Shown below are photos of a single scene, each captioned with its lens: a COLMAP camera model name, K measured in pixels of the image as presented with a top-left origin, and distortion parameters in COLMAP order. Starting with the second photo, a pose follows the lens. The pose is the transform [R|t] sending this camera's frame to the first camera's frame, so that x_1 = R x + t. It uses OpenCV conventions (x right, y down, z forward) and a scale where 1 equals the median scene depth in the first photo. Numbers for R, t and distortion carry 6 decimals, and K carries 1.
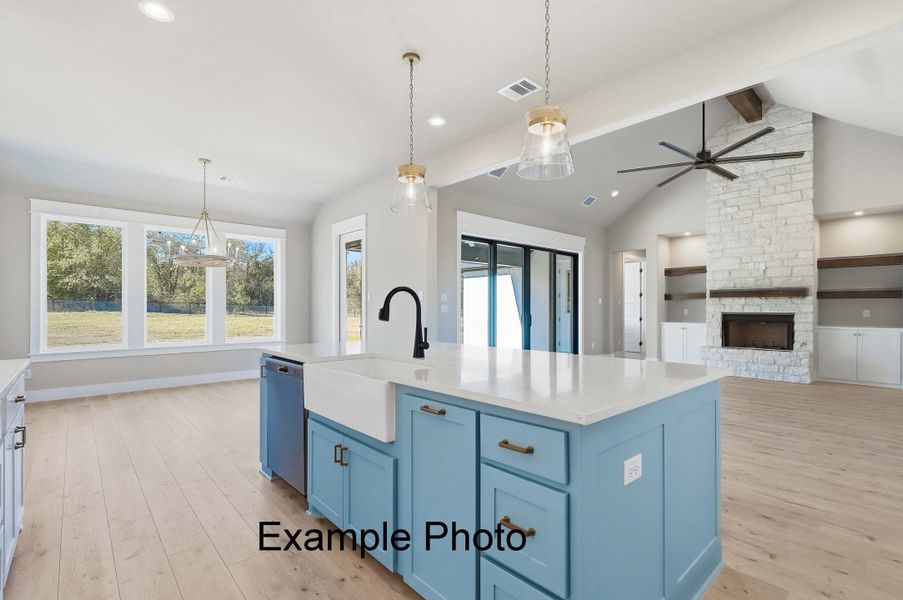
lens RADIAL K [[422.7, 0, 451.5], [0, 422.7, 300.0], [0, 0, 1]] dist [-0.012162, -0.000113]
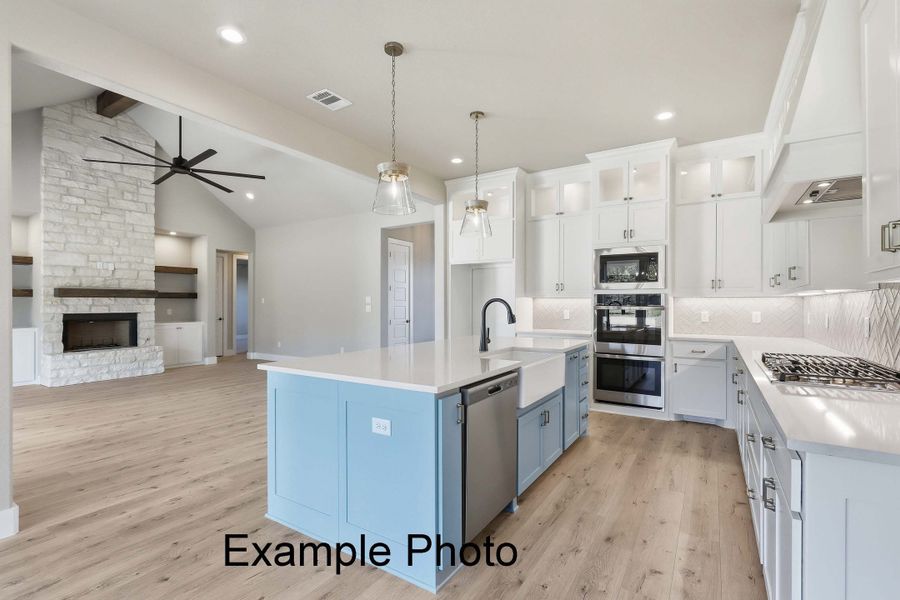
lens RADIAL K [[421.3, 0, 450.0], [0, 421.3, 300.0], [0, 0, 1]] dist [-0.012162, -0.000113]
pose [[-0.275152, 0.009047, 0.961358, -0.450172], [-0.018955, 0.999710, -0.014833, -0.001444], [-0.961214, -0.022304, -0.274901, 0.498426]]
